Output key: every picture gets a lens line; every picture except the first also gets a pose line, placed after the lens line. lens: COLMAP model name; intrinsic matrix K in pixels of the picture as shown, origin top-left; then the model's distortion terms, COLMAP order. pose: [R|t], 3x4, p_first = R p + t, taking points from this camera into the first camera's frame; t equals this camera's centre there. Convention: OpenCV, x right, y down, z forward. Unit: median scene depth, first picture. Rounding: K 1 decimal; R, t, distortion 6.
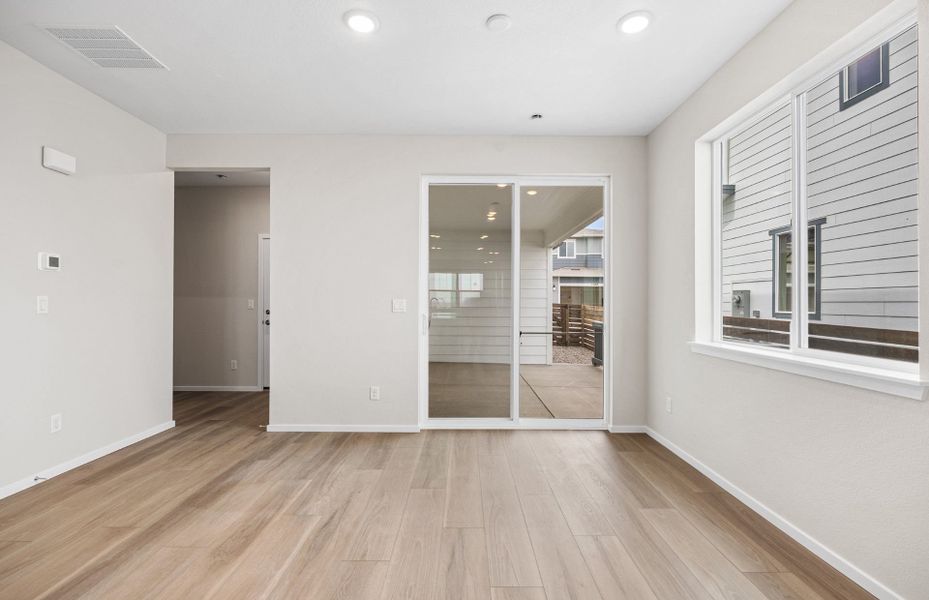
lens RADIAL K [[413.6, 0, 464.5], [0, 413.6, 300.0], [0, 0, 1]] dist [-0.005372, -0.000800]
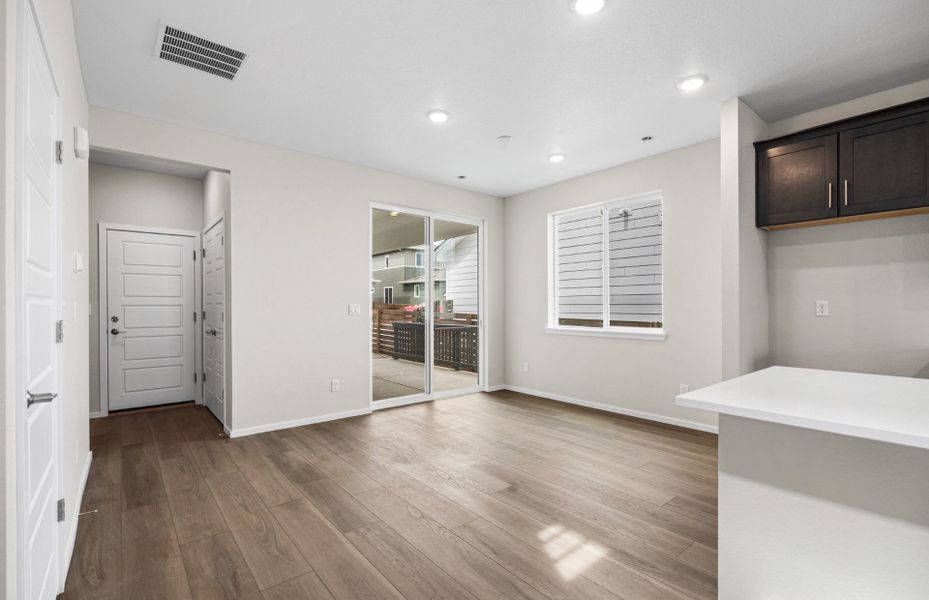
lens RADIAL K [[417.5, 0, 467.1], [0, 417.5, 308.2], [0, 0, 1]] dist [-0.000807, -0.000087]
pose [[0.770032, -0.008404, 0.637950, -0.697860], [0.001409, 0.999933, 0.011471, -0.001685], [-0.638004, -0.007934, 0.769992, -0.125421]]
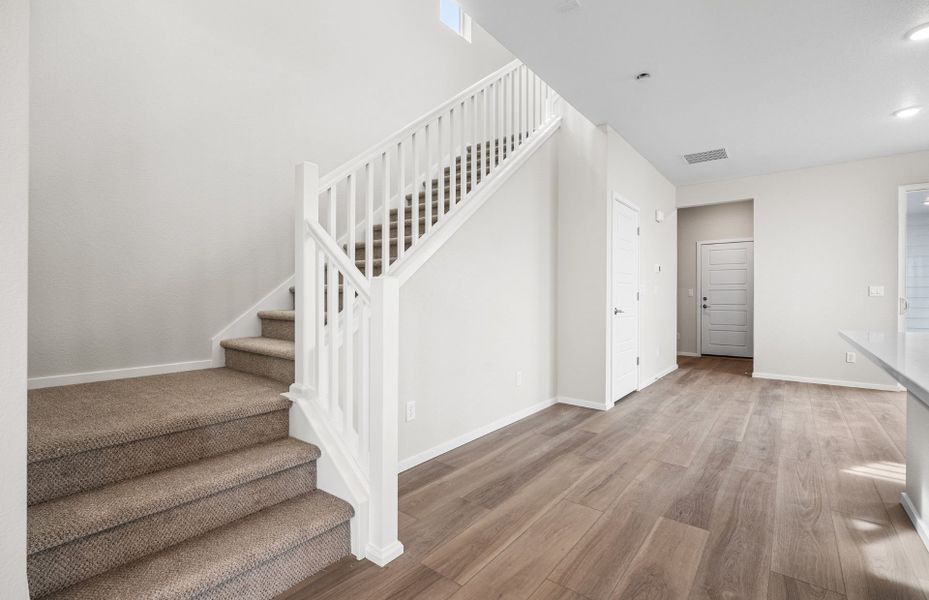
lens RADIAL K [[413.6, 0, 464.5], [0, 413.6, 300.0], [0, 0, 1]] dist [-0.005372, -0.000800]
pose [[0.784218, -0.003923, -0.620474, -0.382683], [0.011580, 0.999898, 0.008314, 0.019367], [0.620378, -0.013705, 0.784183, -0.817141]]
